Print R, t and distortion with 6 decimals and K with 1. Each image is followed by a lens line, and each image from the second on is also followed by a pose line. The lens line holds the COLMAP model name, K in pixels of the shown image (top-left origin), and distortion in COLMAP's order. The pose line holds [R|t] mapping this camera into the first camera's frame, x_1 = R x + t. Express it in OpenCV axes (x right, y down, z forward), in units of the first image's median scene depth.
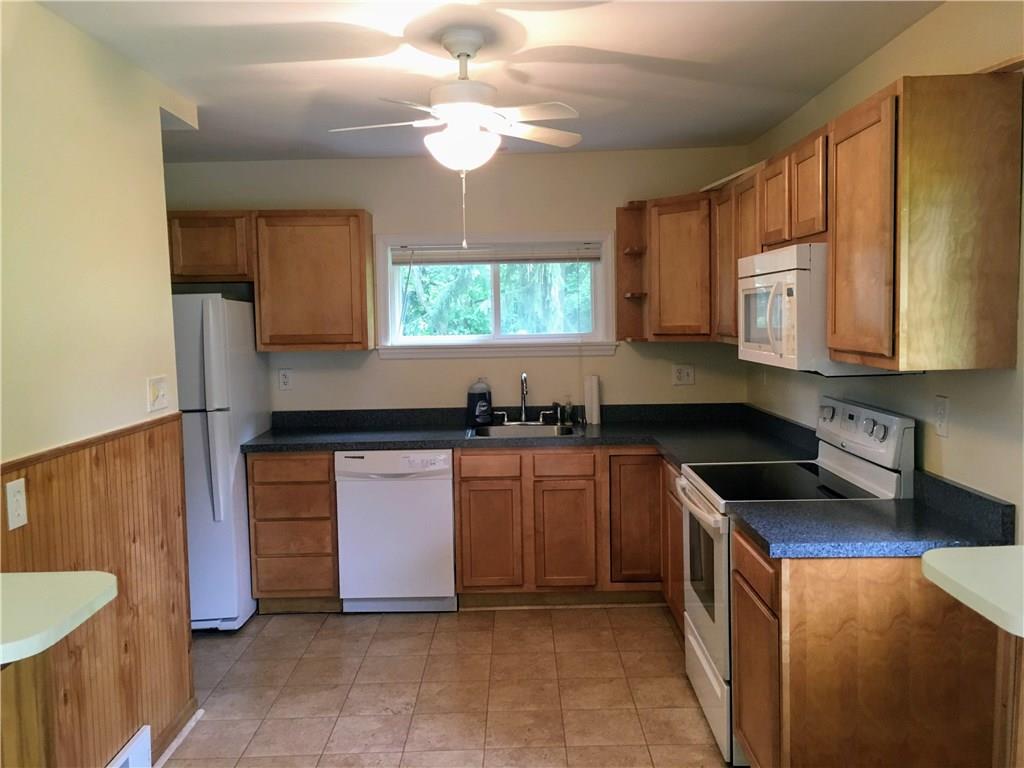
lens RADIAL K [[873.8, 0, 512.8], [0, 873.8, 383.1], [0, 0, 1]] dist [0.019167, -0.020498]
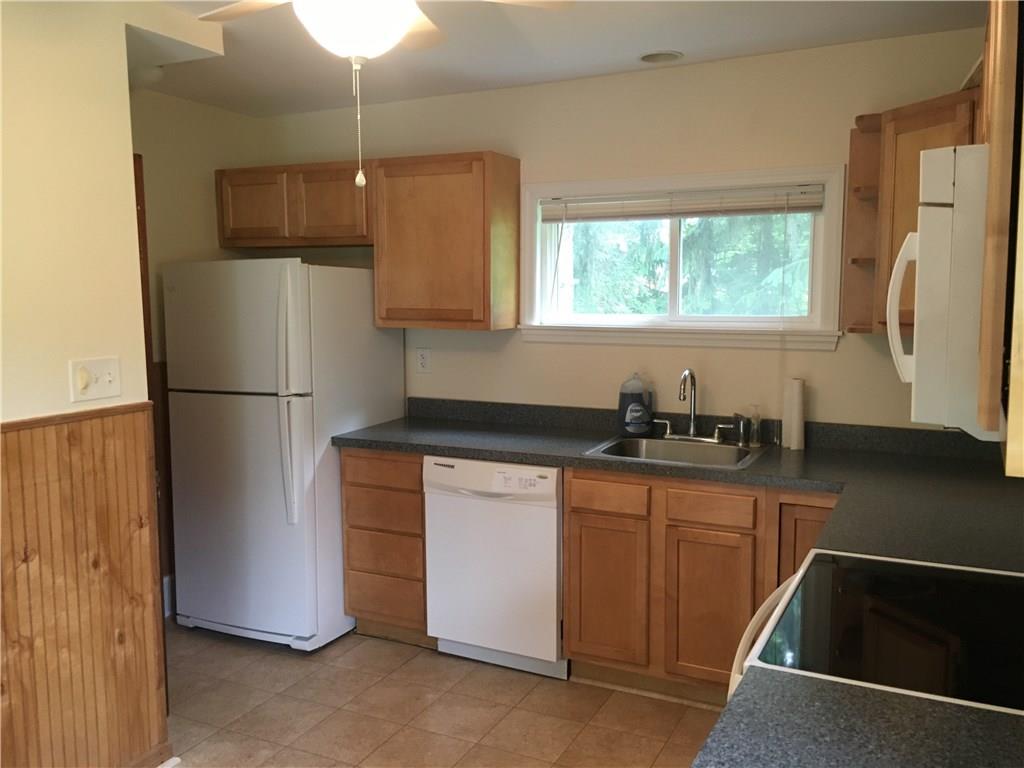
lens RADIAL K [[873.8, 0, 512.4], [0, 873.8, 381.3], [0, 0, 1]] dist [0.019167, -0.020498]
pose [[0.895400, 0.063262, -0.440746, 0.209638], [-0.047926, 0.997798, 0.045855, -0.029380], [0.442676, -0.019935, 0.896460, 0.303259]]
